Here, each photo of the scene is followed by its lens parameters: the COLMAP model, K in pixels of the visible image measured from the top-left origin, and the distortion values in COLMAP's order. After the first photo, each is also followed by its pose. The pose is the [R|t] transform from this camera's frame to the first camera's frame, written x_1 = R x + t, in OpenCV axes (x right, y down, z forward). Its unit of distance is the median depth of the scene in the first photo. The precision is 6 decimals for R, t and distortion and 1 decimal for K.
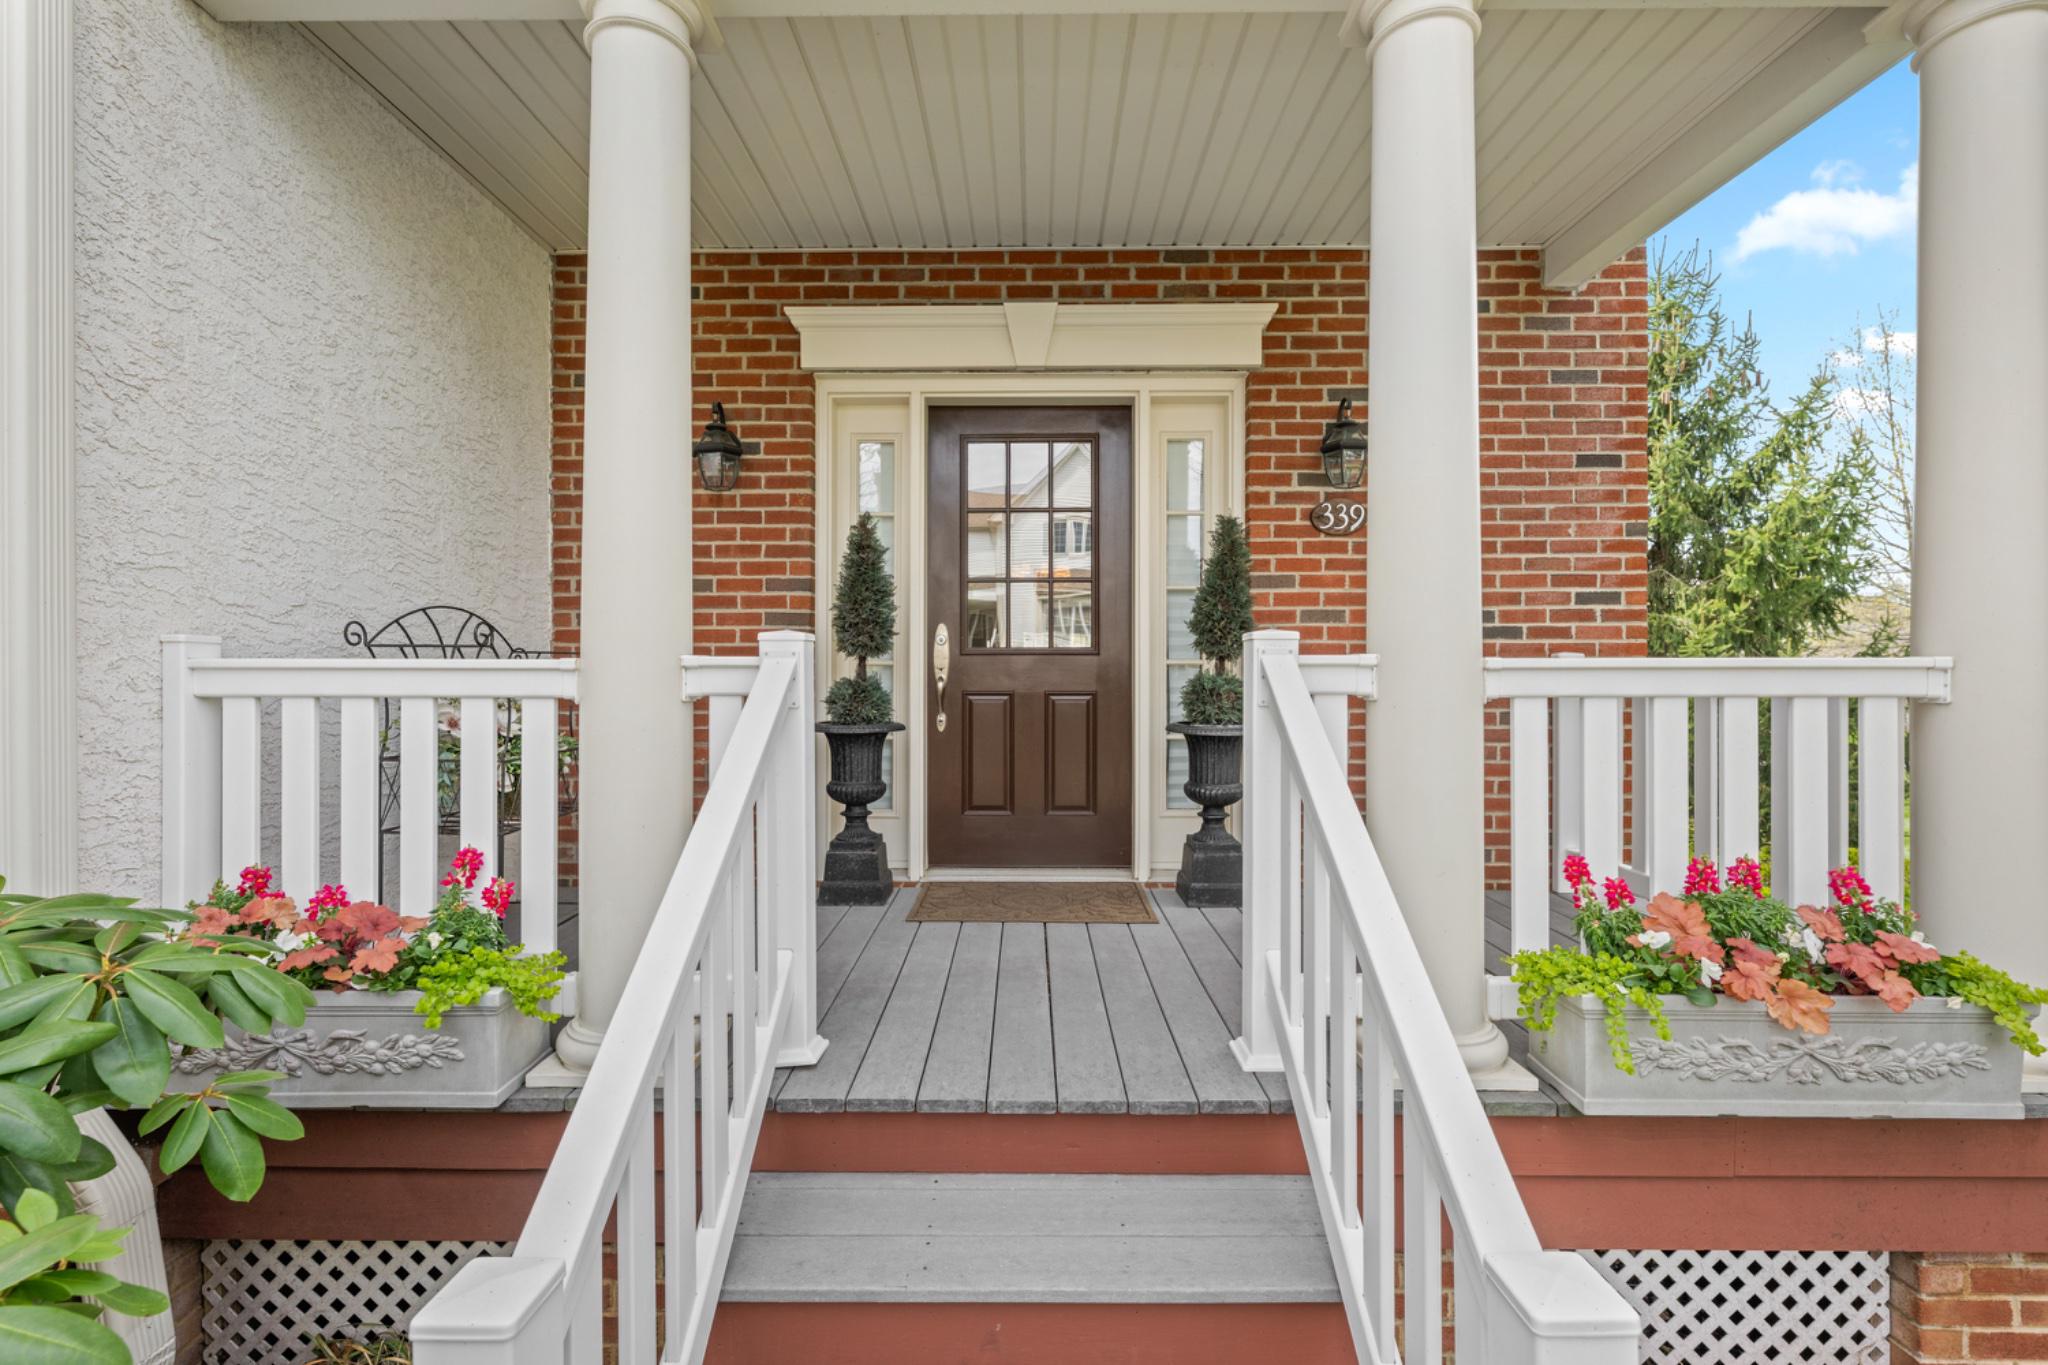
lens RADIAL K [[875.3, 0, 1013.6], [0, 875.3, 688.6], [0, 0, 1]] dist [0.000658, 0.000114]
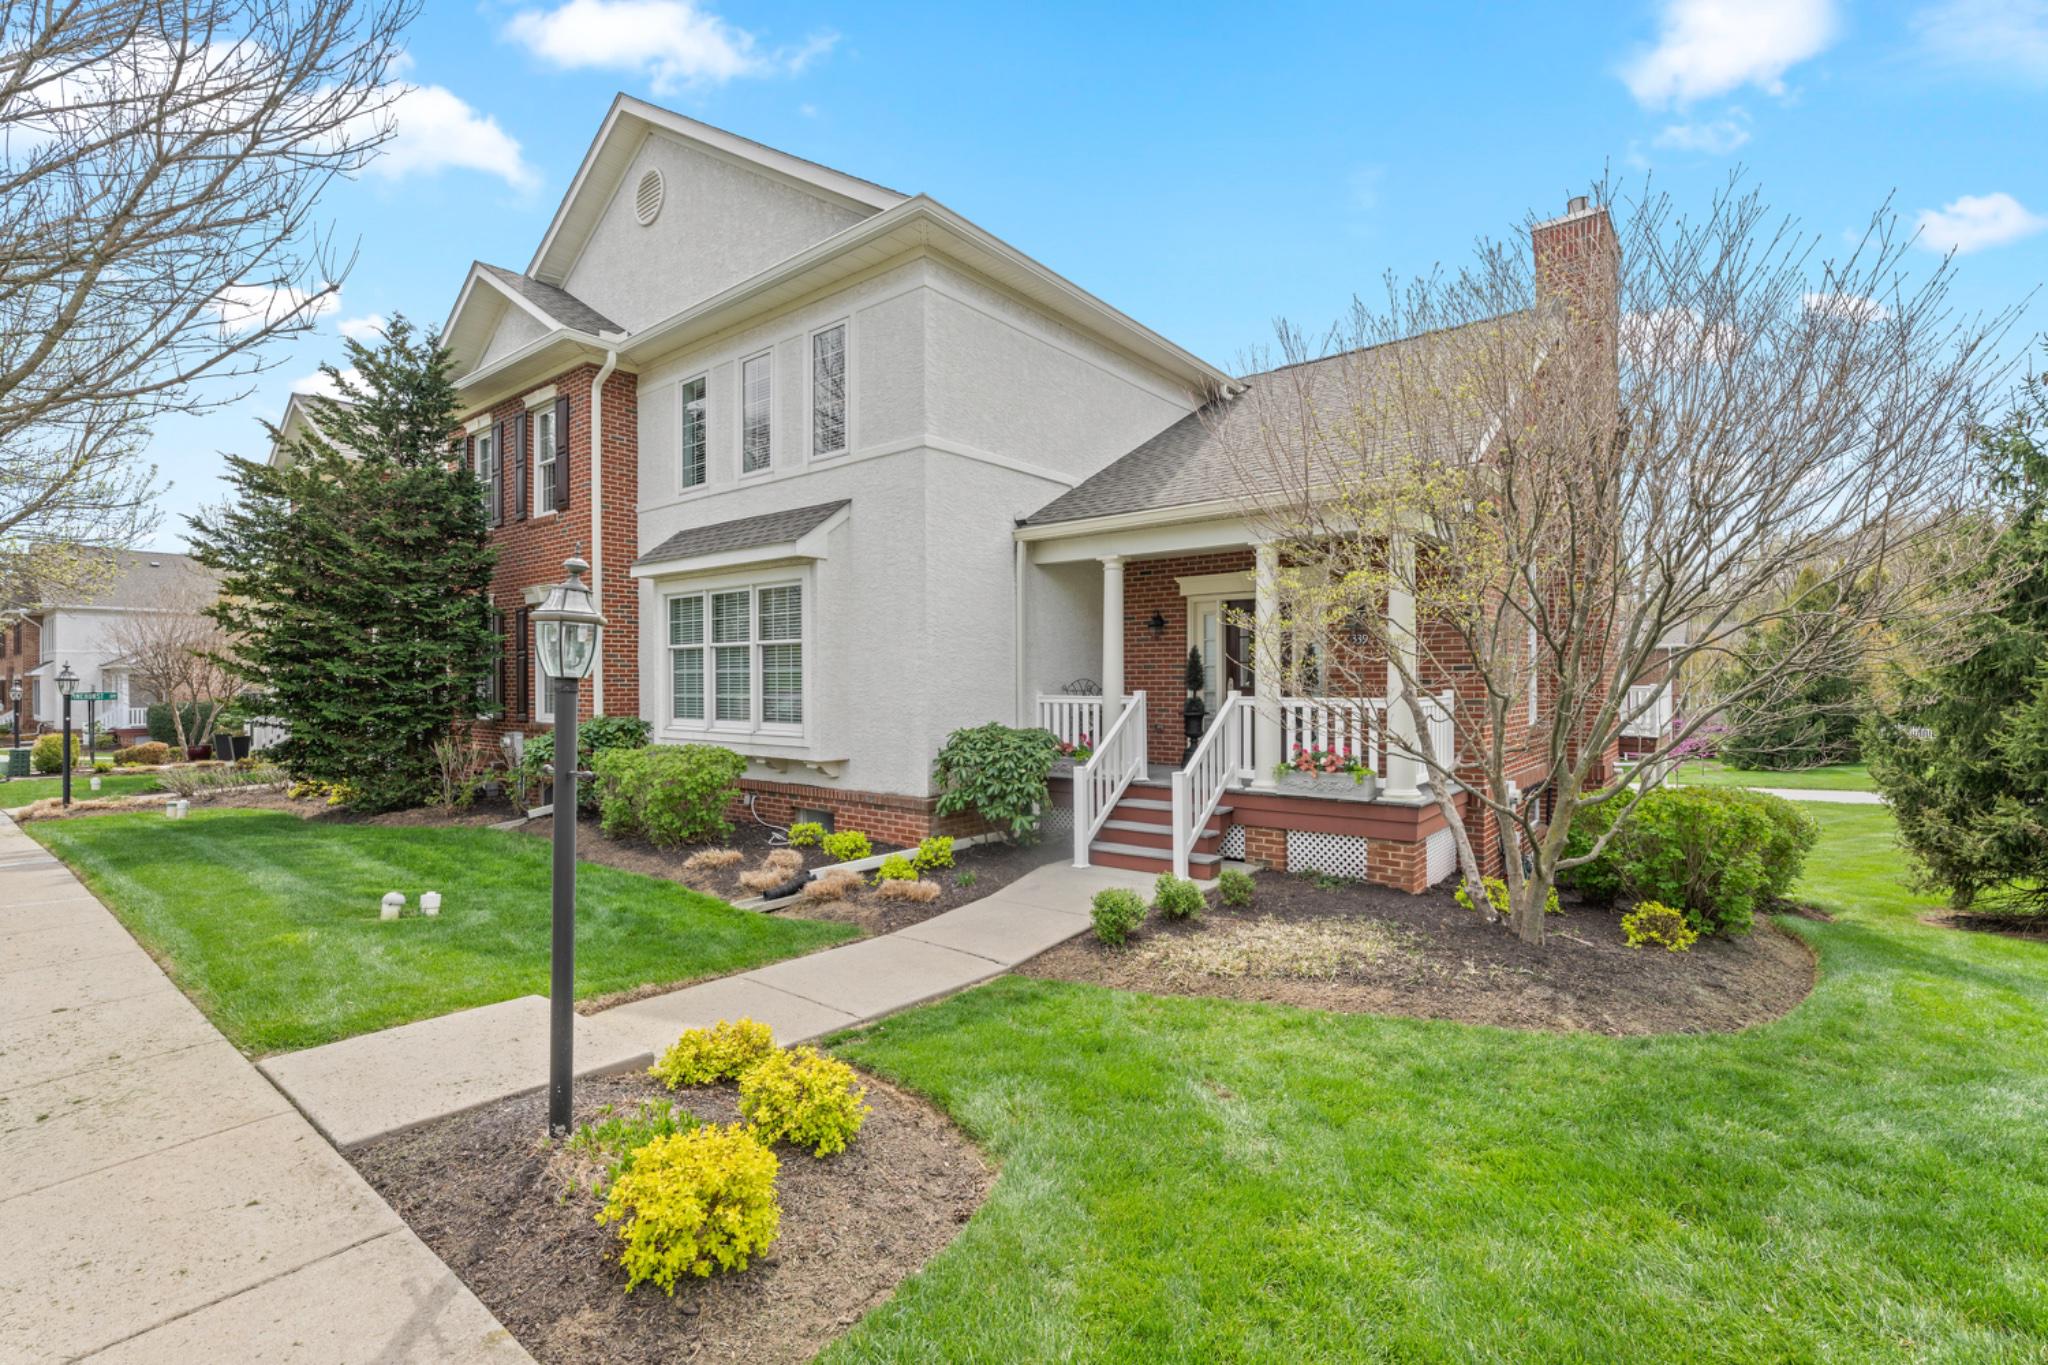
lens RADIAL K [[914.1, 0, 1026.0], [0, 914.1, 691.9], [0, 0, 1]] dist [0.005546, 0.000175]
pose [[0.789435, 0.004462, -0.613819, 2.296135], [-0.000861, 0.999981, 0.006162, -0.089921], [0.613834, -0.004336, 0.789423, -3.290366]]
